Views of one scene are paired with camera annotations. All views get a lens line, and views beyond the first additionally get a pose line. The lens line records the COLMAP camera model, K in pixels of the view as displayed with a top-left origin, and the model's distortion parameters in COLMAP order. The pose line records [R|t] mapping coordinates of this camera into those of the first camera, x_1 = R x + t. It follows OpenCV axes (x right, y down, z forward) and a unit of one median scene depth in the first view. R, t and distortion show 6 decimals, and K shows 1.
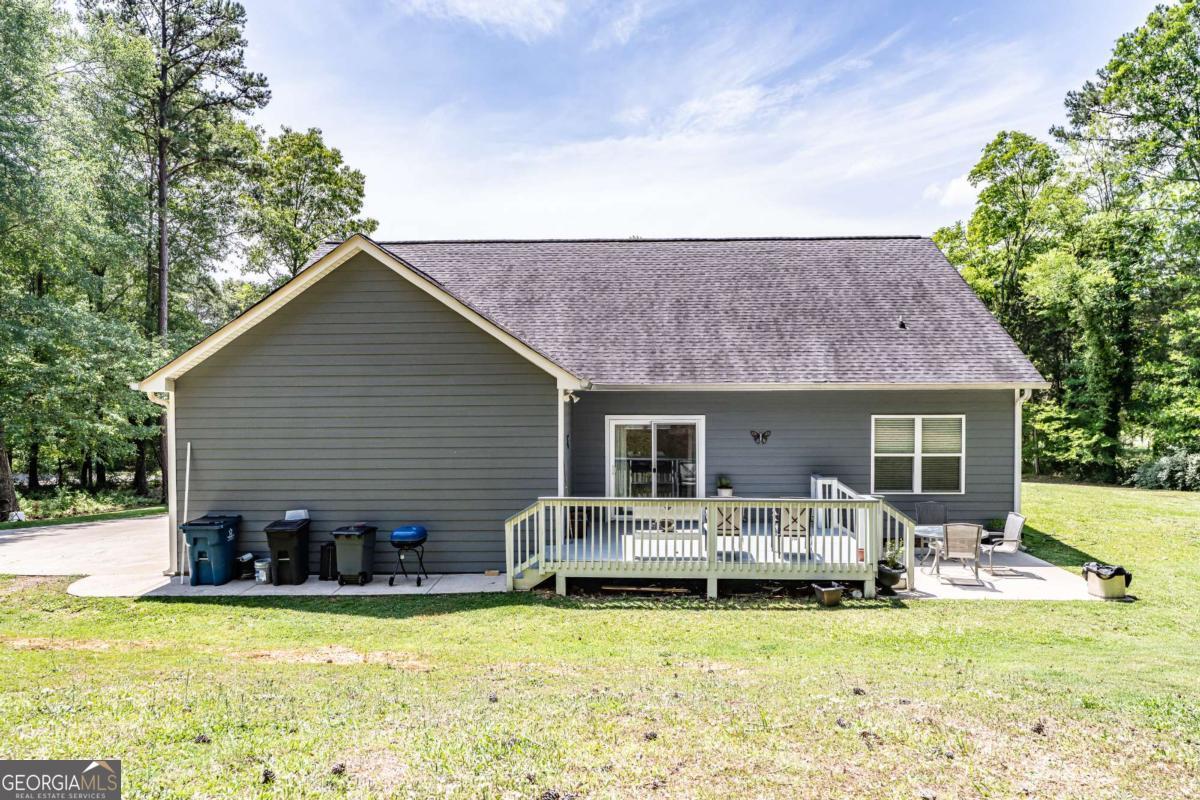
lens RADIAL K [[764.3, 0, 595.5], [0, 764.3, 392.2], [0, 0, 1]] dist [-0.005762, 0.001578]
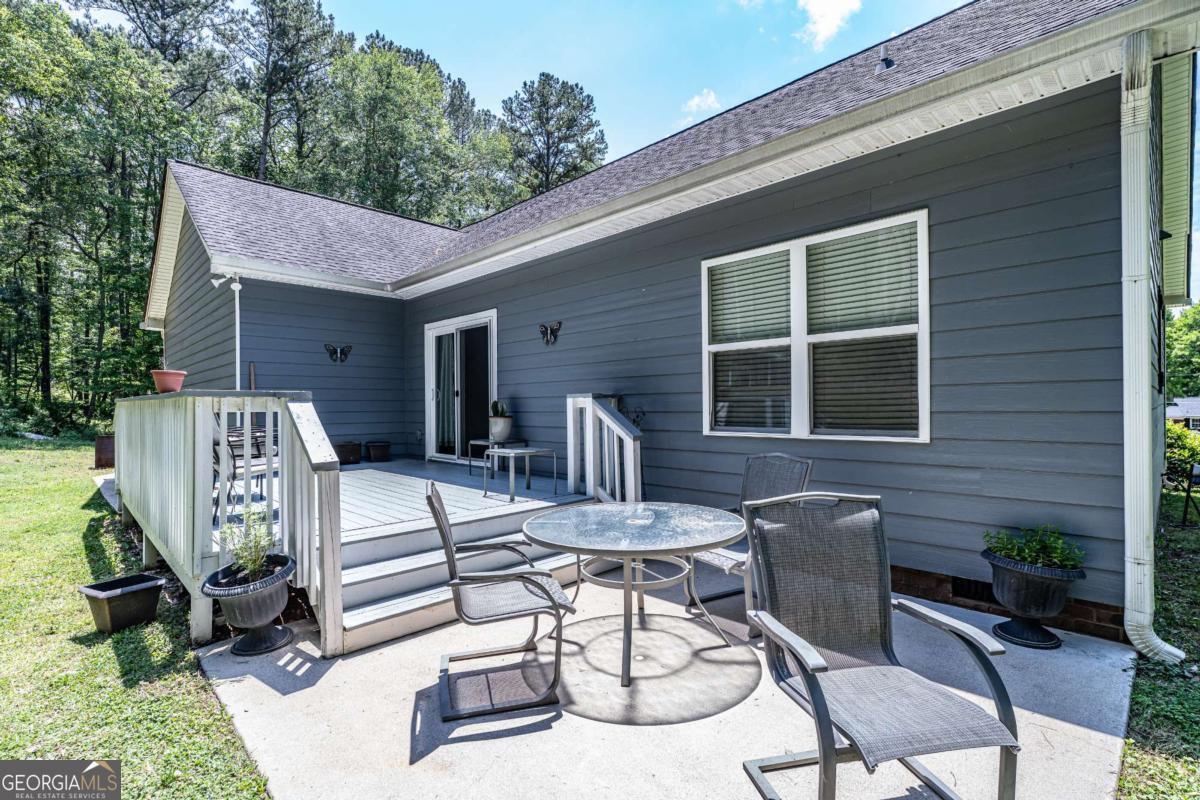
lens RADIAL K [[558.1, 0, 592.6], [0, 558.1, 401.6], [0, 0, 1]] dist [-0.014898, -0.000102]
pose [[0.733566, -0.007582, -0.679576, 0.539656], [0.006245, 0.999971, -0.004415, 0.114721], [0.679590, -0.001005, 0.733592, 0.714837]]
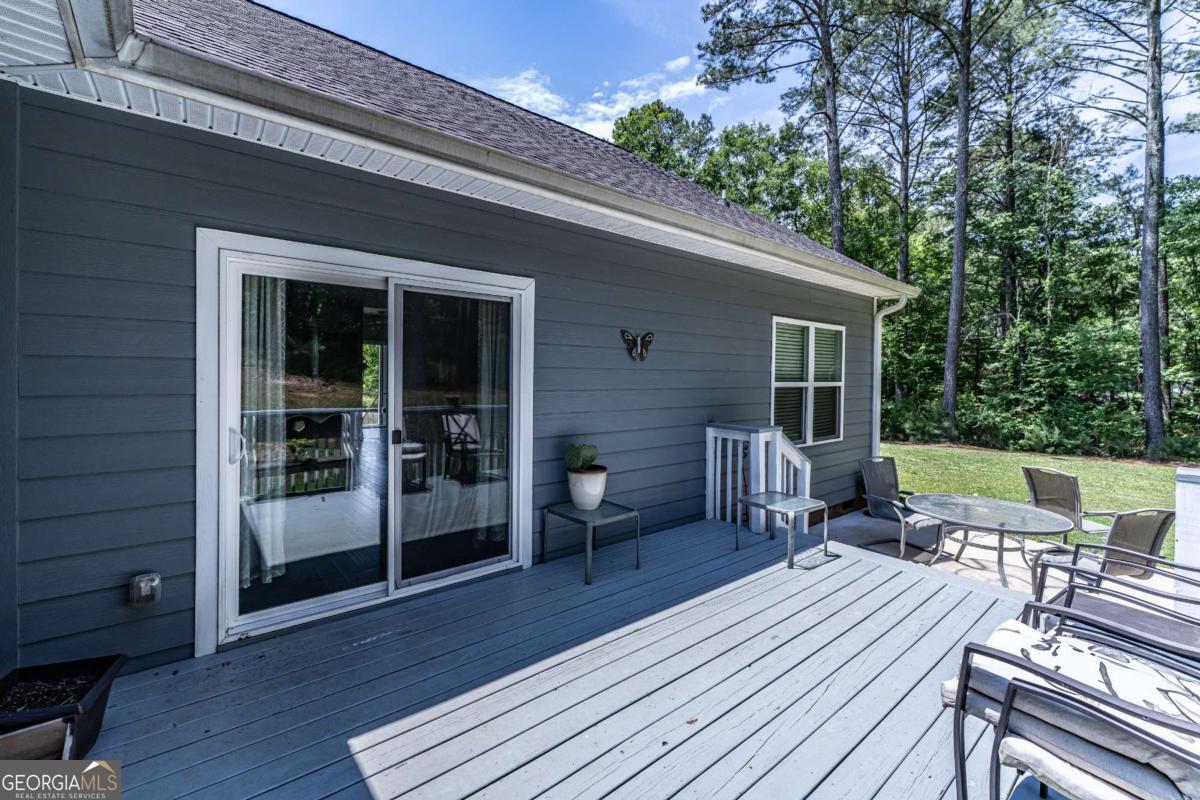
lens RADIAL K [[487.0, 0, 569.4], [0, 487.0, 380.3], [0, 0, 1]] dist [-0.007111, 0.002296]
pose [[0.756729, 0.005402, 0.653706, 0.001943], [-0.009198, 0.999955, 0.002384, 0.079741], [-0.653664, -0.007817, 0.756745, 0.823043]]
